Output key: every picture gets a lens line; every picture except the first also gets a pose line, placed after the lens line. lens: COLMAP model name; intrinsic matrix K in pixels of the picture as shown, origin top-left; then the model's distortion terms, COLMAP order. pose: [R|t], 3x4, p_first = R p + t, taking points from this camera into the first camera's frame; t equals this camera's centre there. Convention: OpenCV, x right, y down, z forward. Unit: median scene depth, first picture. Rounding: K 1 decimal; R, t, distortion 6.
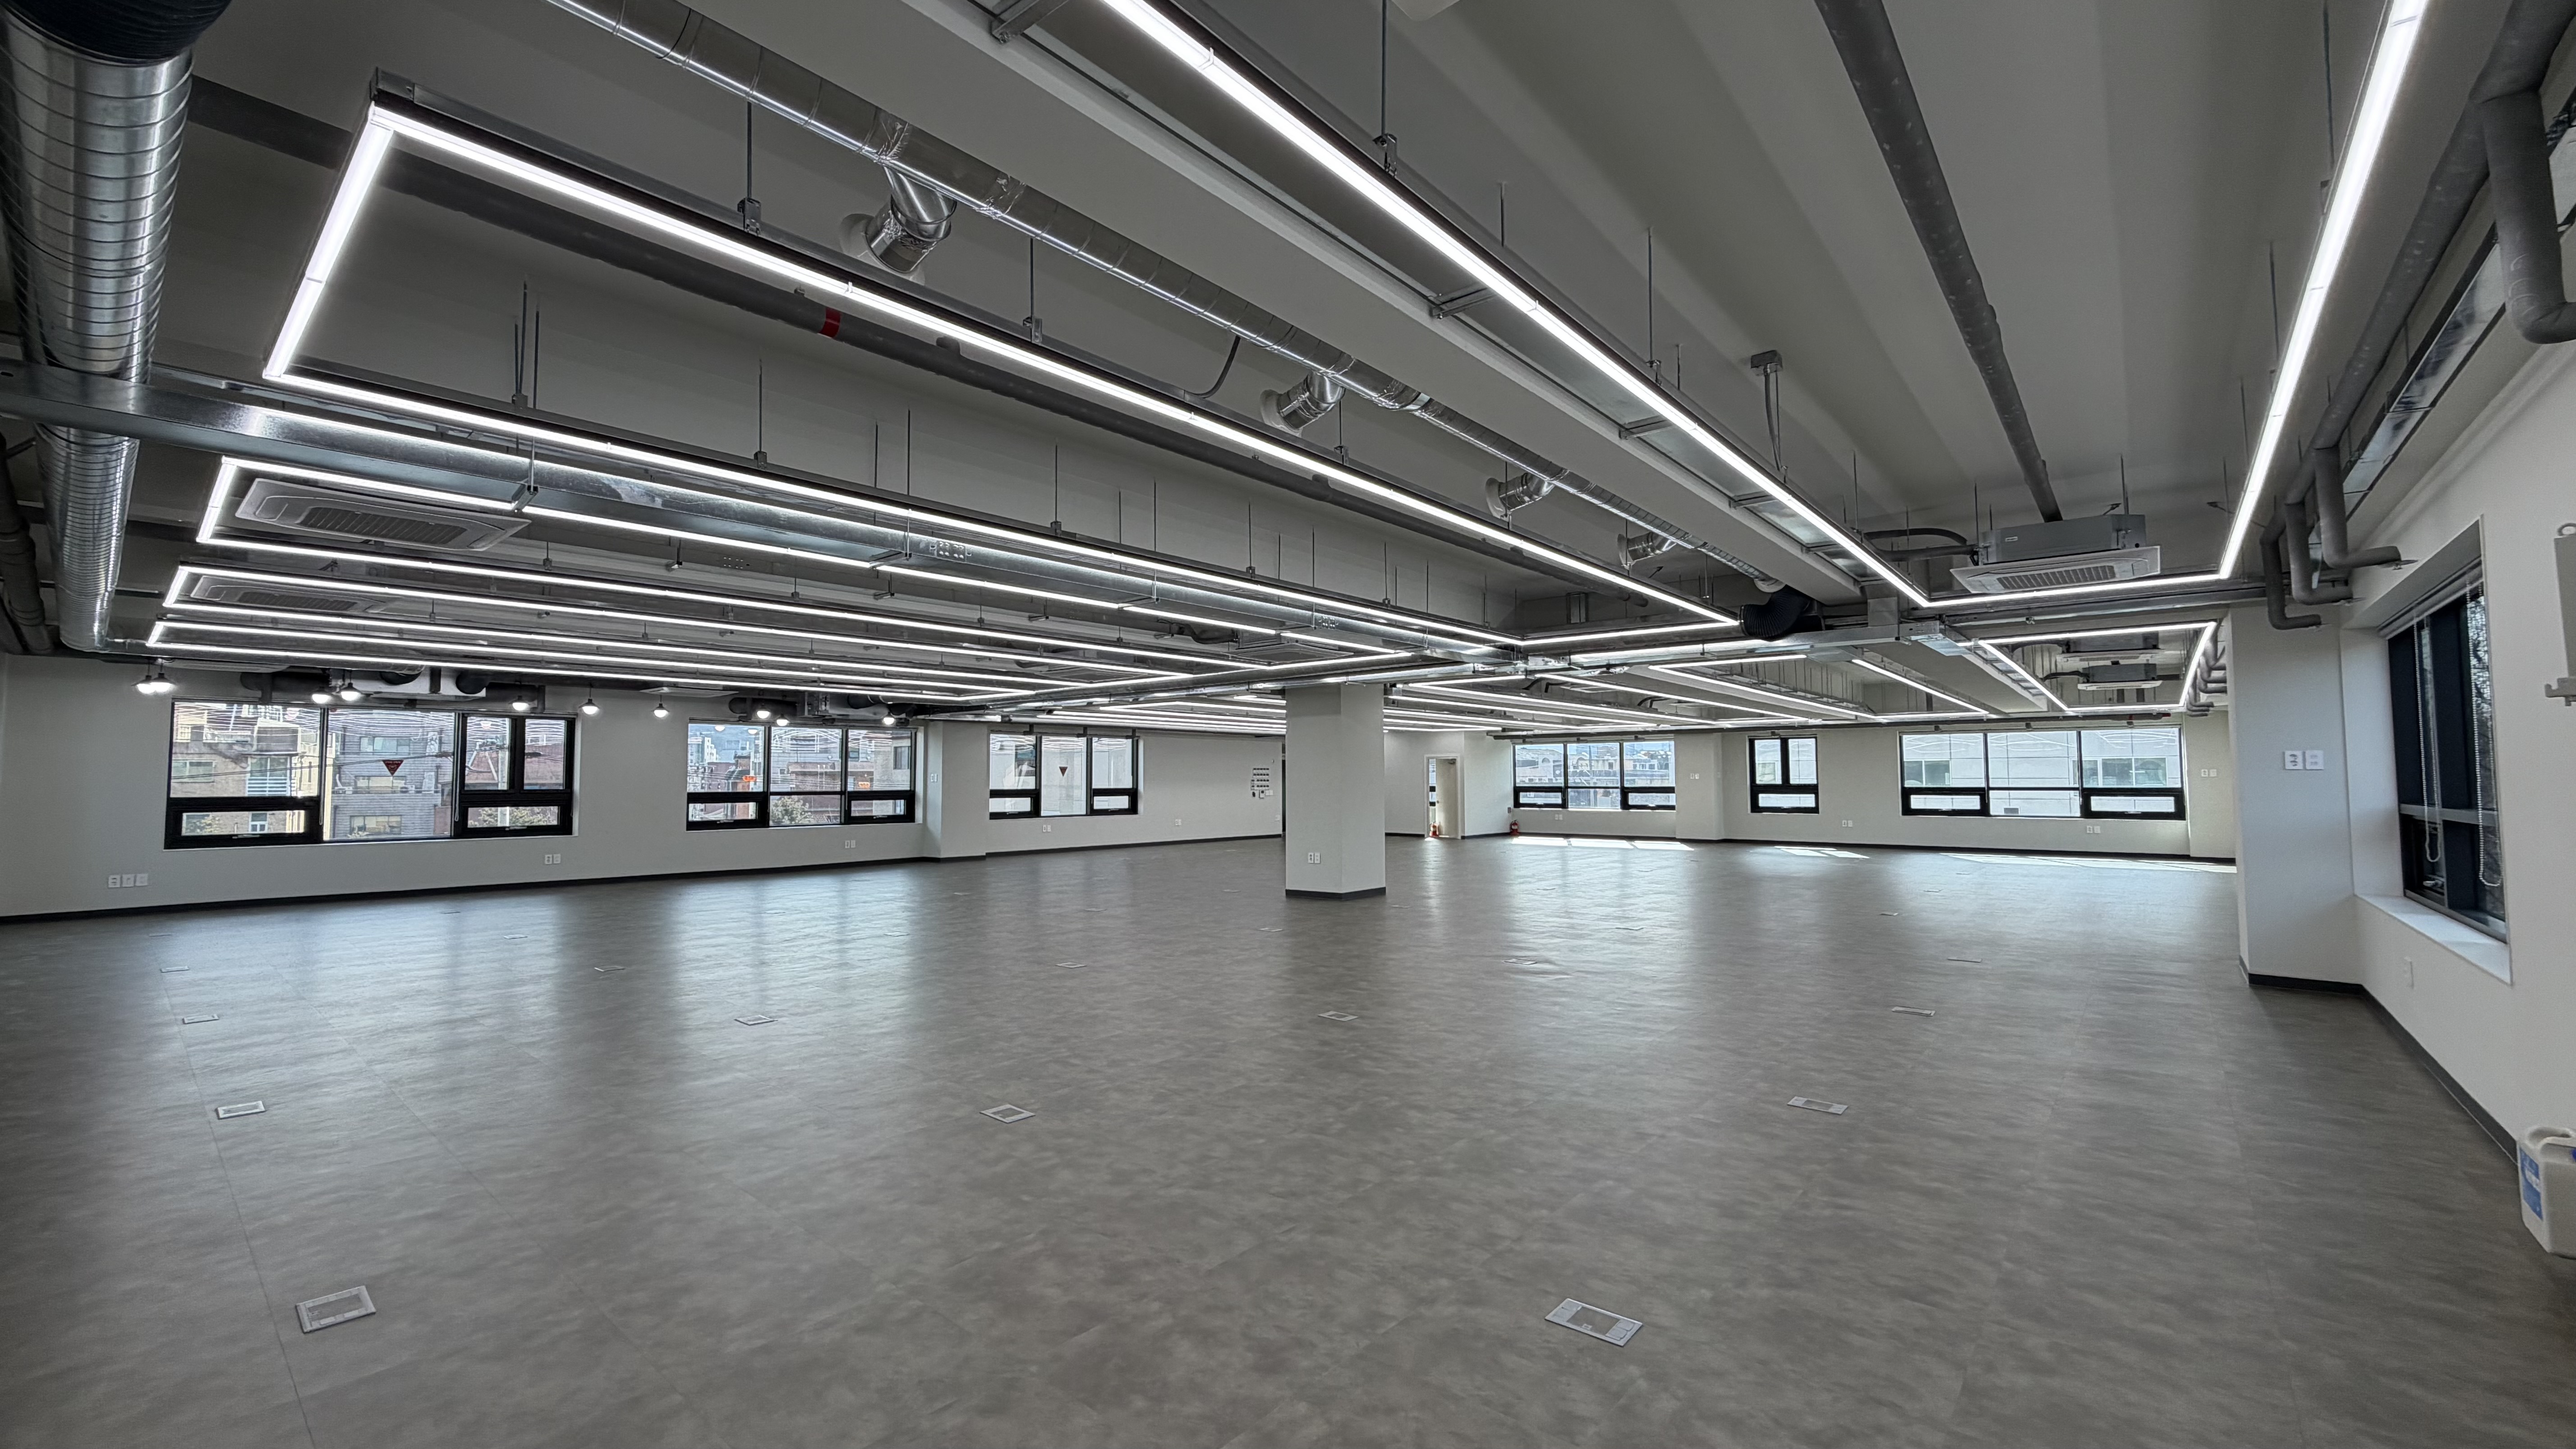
lens RADIAL K [[1014.1, 0, 1288.0], [0, 1014.1, 724.5], [0, 0, 1]] dist [0.001705, -0.000020]
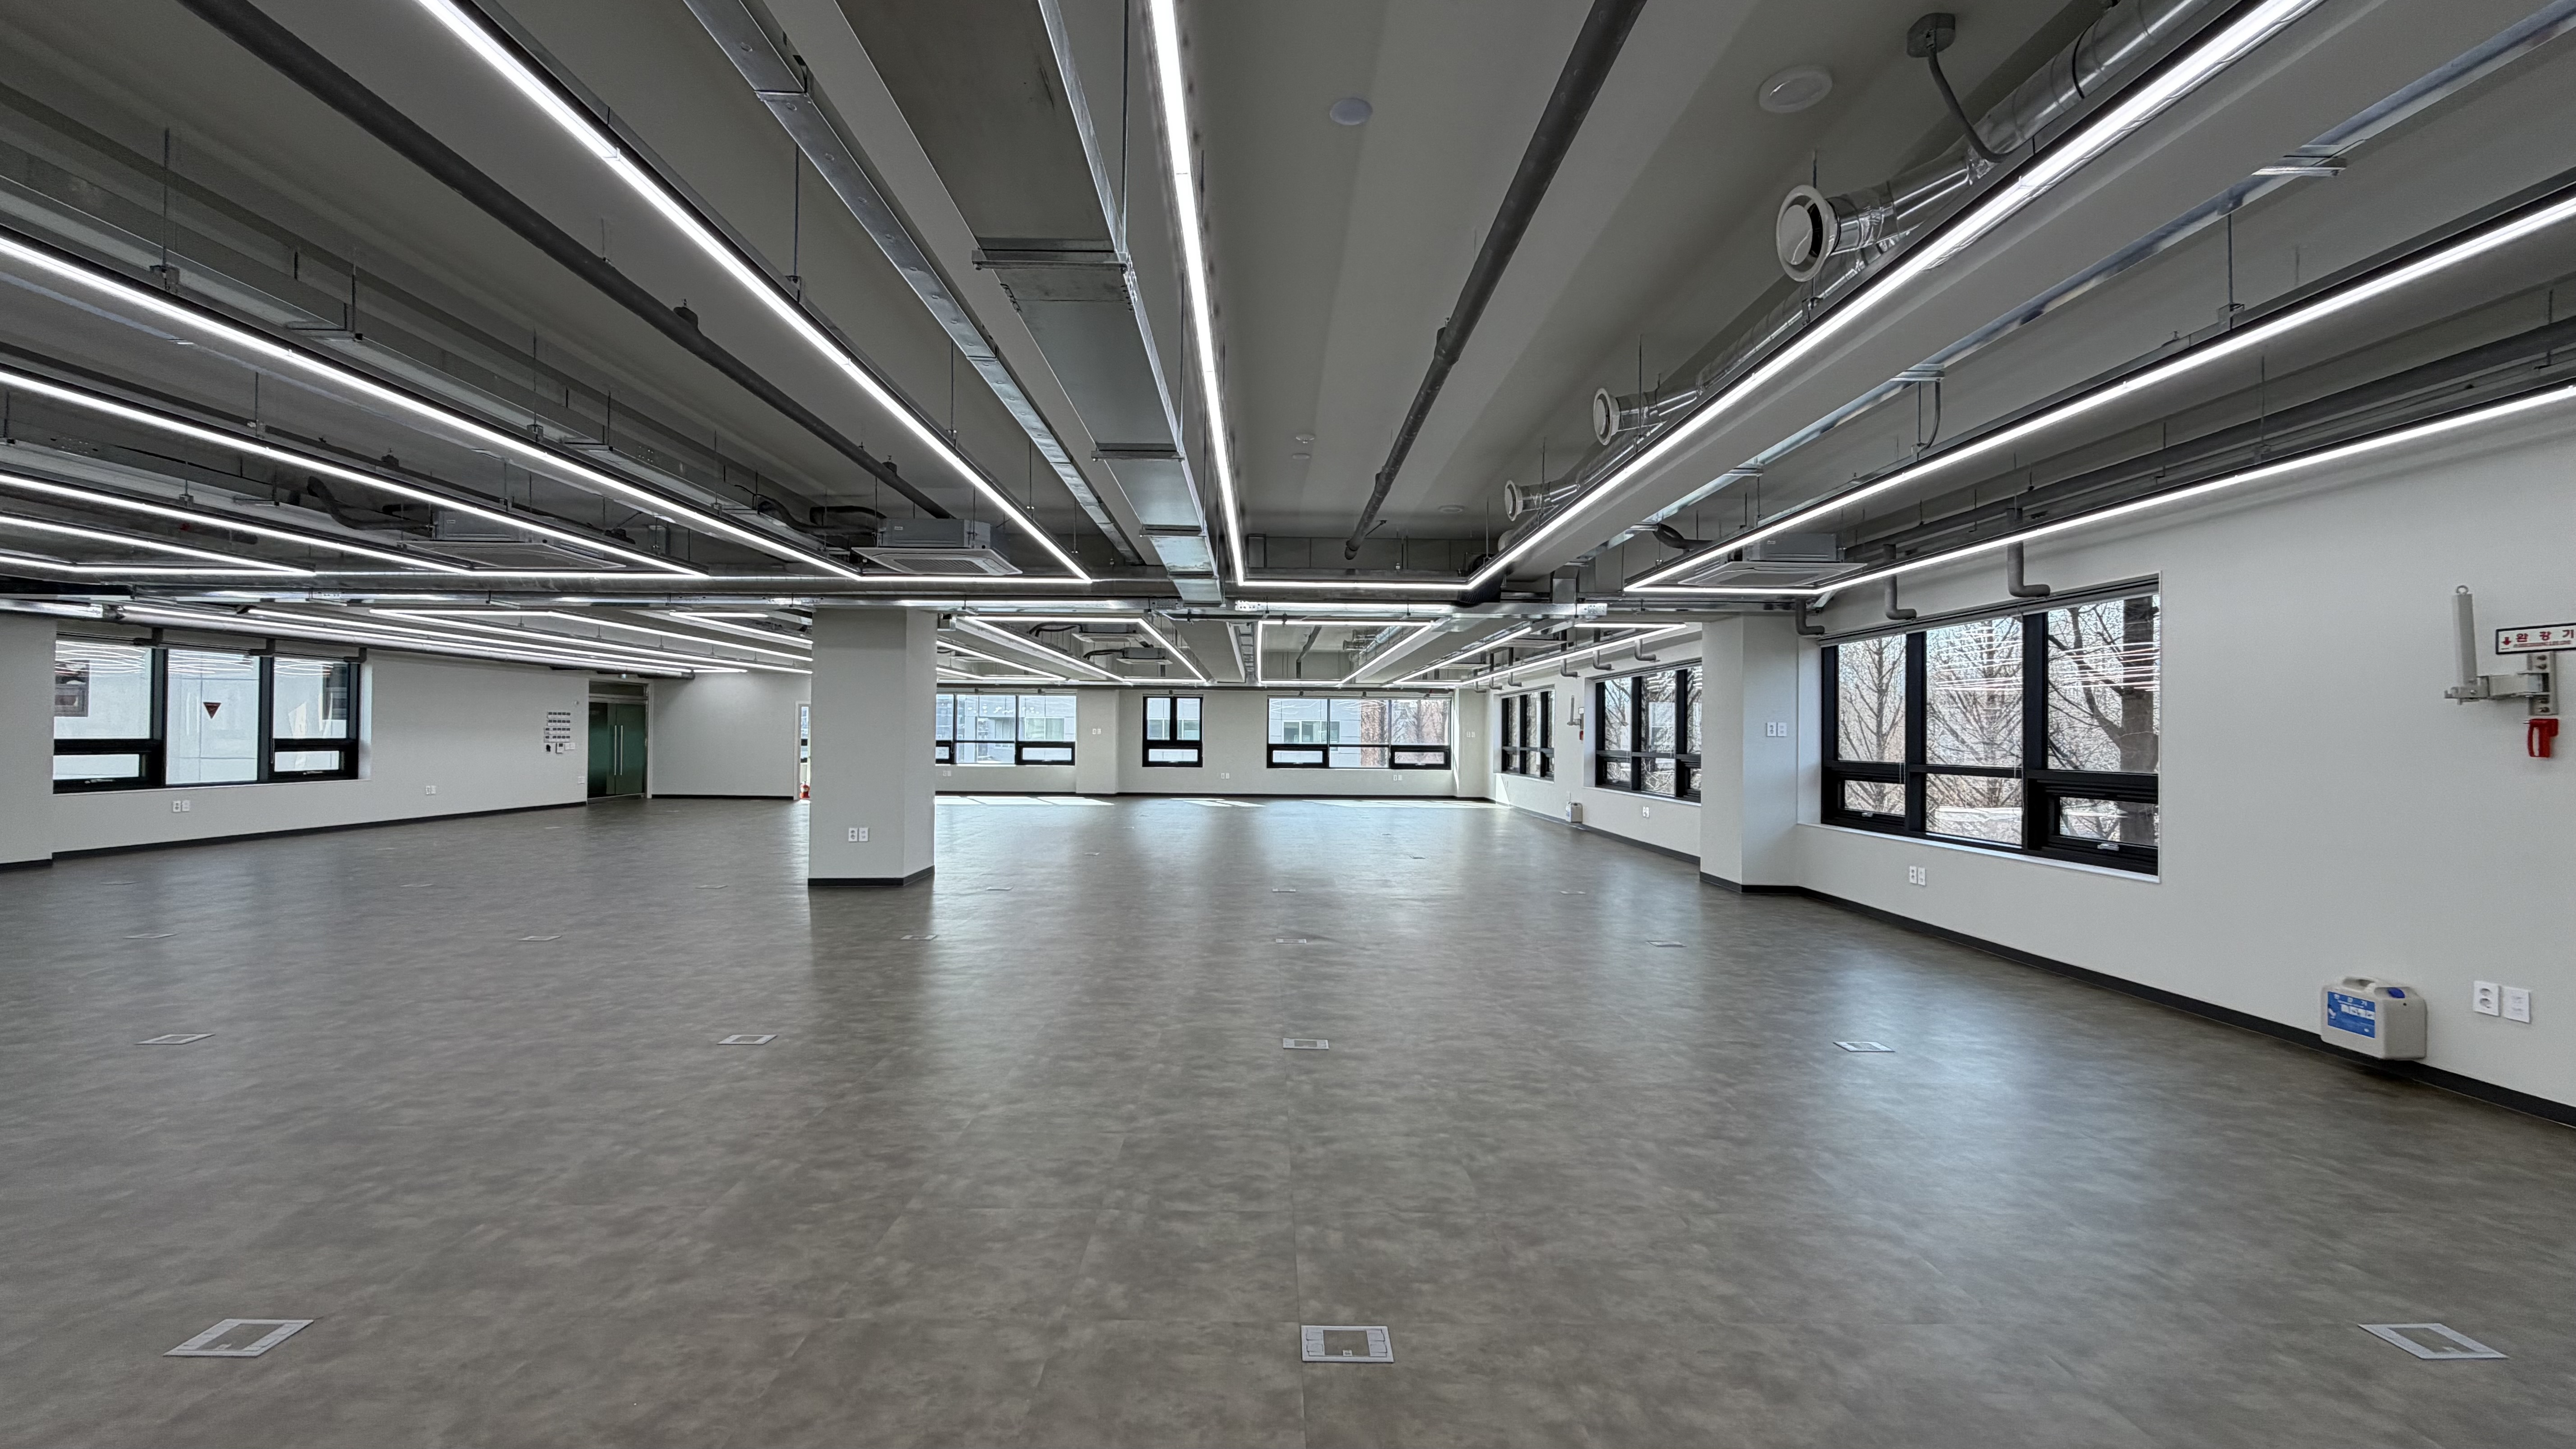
lens RADIAL K [[1014.1, 0, 1288.0], [0, 1014.1, 724.5], [0, 0, 1]] dist [0.001705, -0.000020]
pose [[0.750500, 0.017964, 0.660626, -0.141545], [-0.048614, 0.998423, 0.028079, 0.007228], [-0.659080, -0.053189, 0.750190, 0.132463]]
